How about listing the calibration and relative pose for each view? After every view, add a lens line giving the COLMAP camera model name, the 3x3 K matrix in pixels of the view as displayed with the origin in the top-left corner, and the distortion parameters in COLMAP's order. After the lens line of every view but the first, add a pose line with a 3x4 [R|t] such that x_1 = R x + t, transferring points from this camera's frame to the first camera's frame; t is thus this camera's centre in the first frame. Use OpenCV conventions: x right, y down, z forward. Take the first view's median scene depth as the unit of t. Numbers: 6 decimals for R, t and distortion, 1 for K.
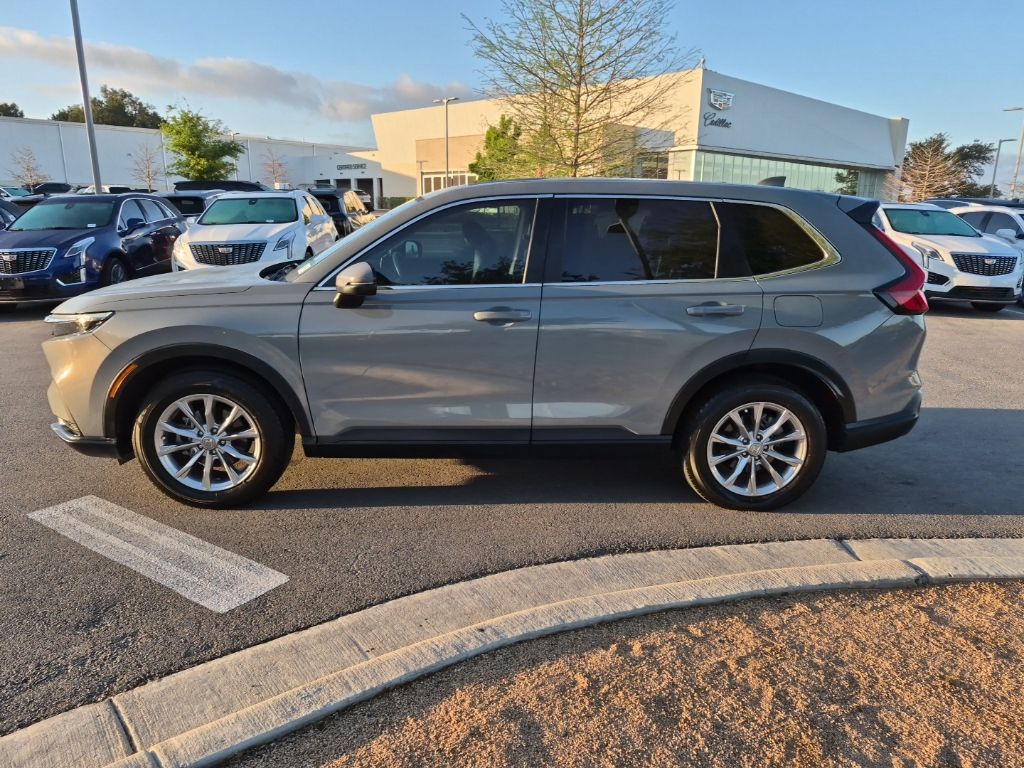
lens RADIAL K [[705.1, 0, 512.5], [0, 705.1, 381.4], [0, 0, 1]] dist [0.065033, -0.054400]
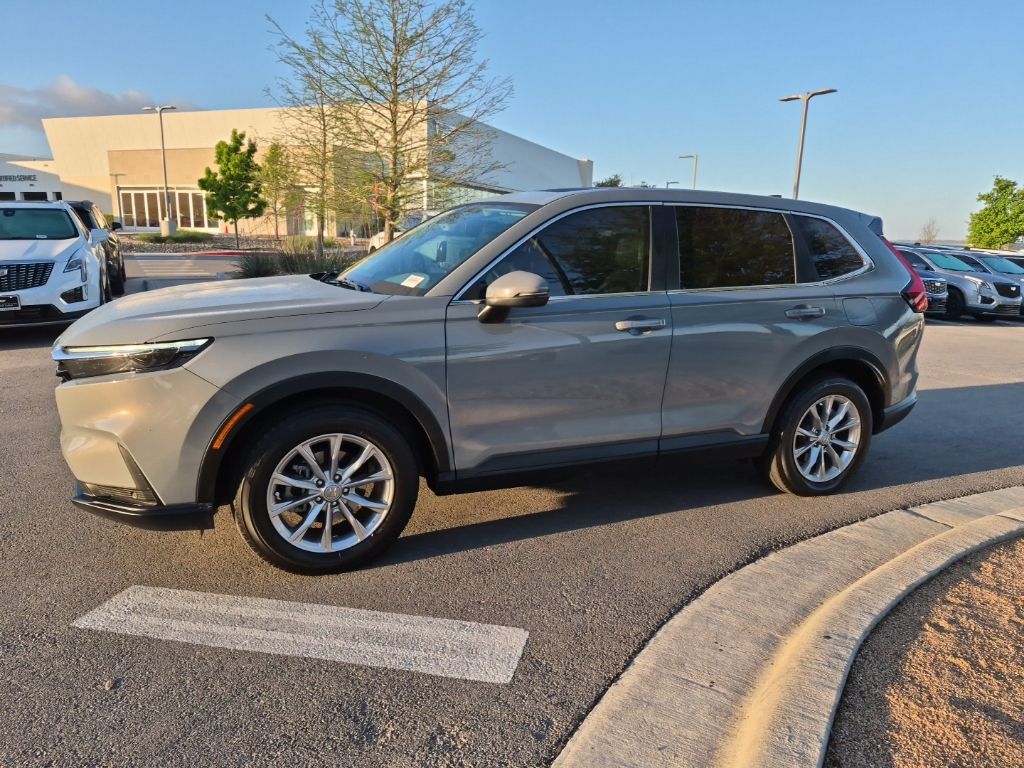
lens RADIAL K [[705.1, 0, 509.6], [0, 705.1, 392.6], [0, 0, 1]] dist [0.065033, -0.054400]
pose [[0.924116, -0.071563, 0.375352, -0.528241], [0.079123, 0.996854, -0.004745, -0.009152], [-0.373831, 0.034084, 0.926870, 0.160463]]
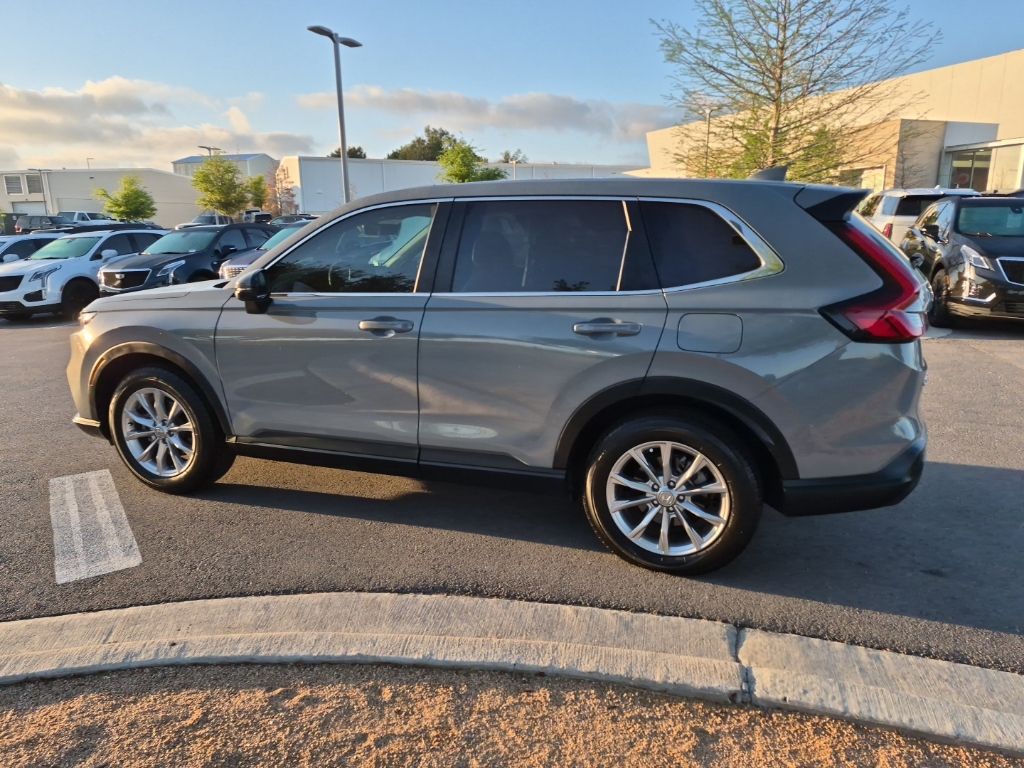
lens RADIAL K [[705.1, 0, 509.3], [0, 705.1, 381.1], [0, 0, 1]] dist [0.065033, -0.054400]
pose [[0.923425, 0.060627, -0.378959, 0.486502], [-0.069510, 0.997533, -0.009789, -0.019716], [0.377430, 0.035381, 0.925362, 0.170616]]
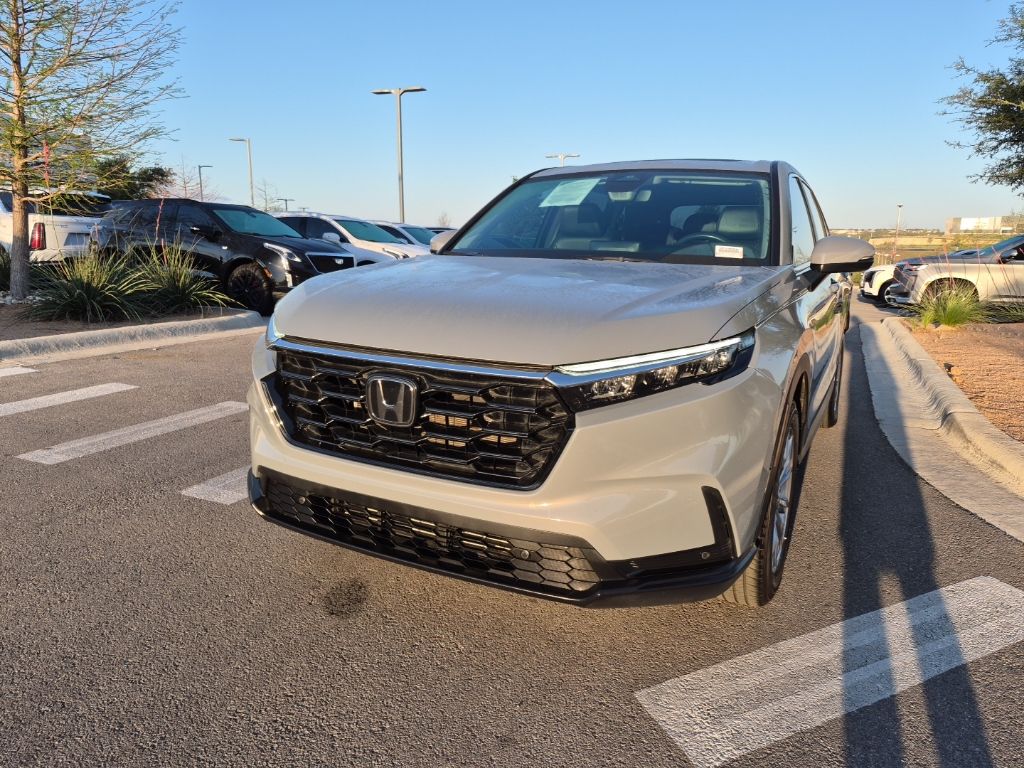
lens RADIAL K [[705.1, 0, 517.2], [0, 705.1, 377.1], [0, 0, 1]] dist [0.065033, -0.054400]
pose [[0.490003, -0.175377, 0.853897, -1.114073], [0.203357, 0.975524, 0.083663, -0.139531], [-0.847669, 0.132651, 0.513674, 0.830641]]
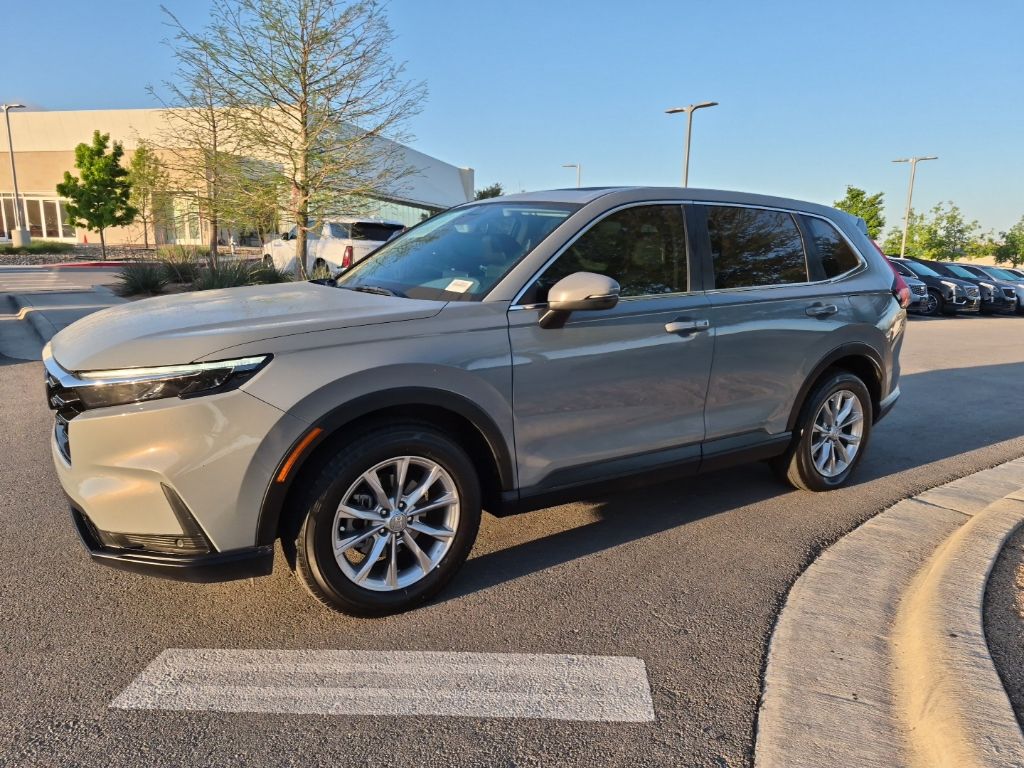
lens RADIAL K [[705.1, 0, 506.0], [0, 705.1, 389.2], [0, 0, 1]] dist [0.065033, -0.054400]
pose [[0.849586, -0.103323, 0.517232, -0.684973], [0.123017, 0.992397, -0.003821, -0.033932], [-0.512905, 0.066874, 0.855837, 0.305324]]
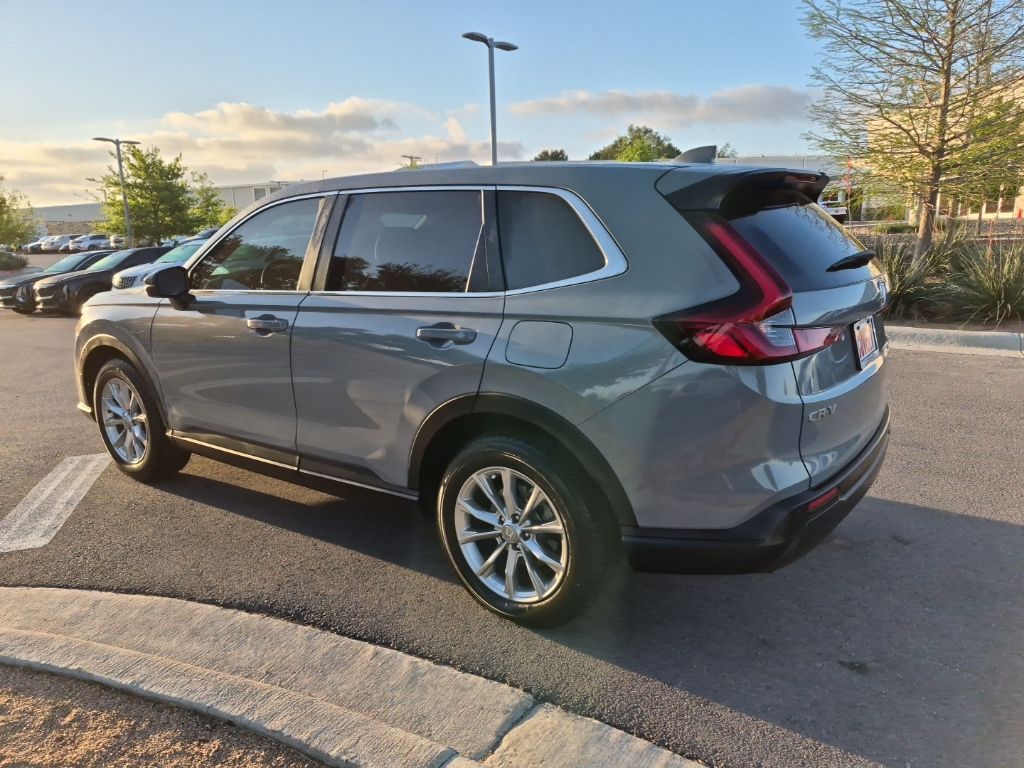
lens RADIAL K [[705.1, 0, 515.7], [0, 705.1, 376.8], [0, 0, 1]] dist [0.065033, -0.054400]
pose [[0.786906, 0.096341, -0.609506, 0.776078], [-0.114793, 0.993350, 0.008809, -0.068367], [0.606302, 0.063035, 0.792732, 0.442856]]
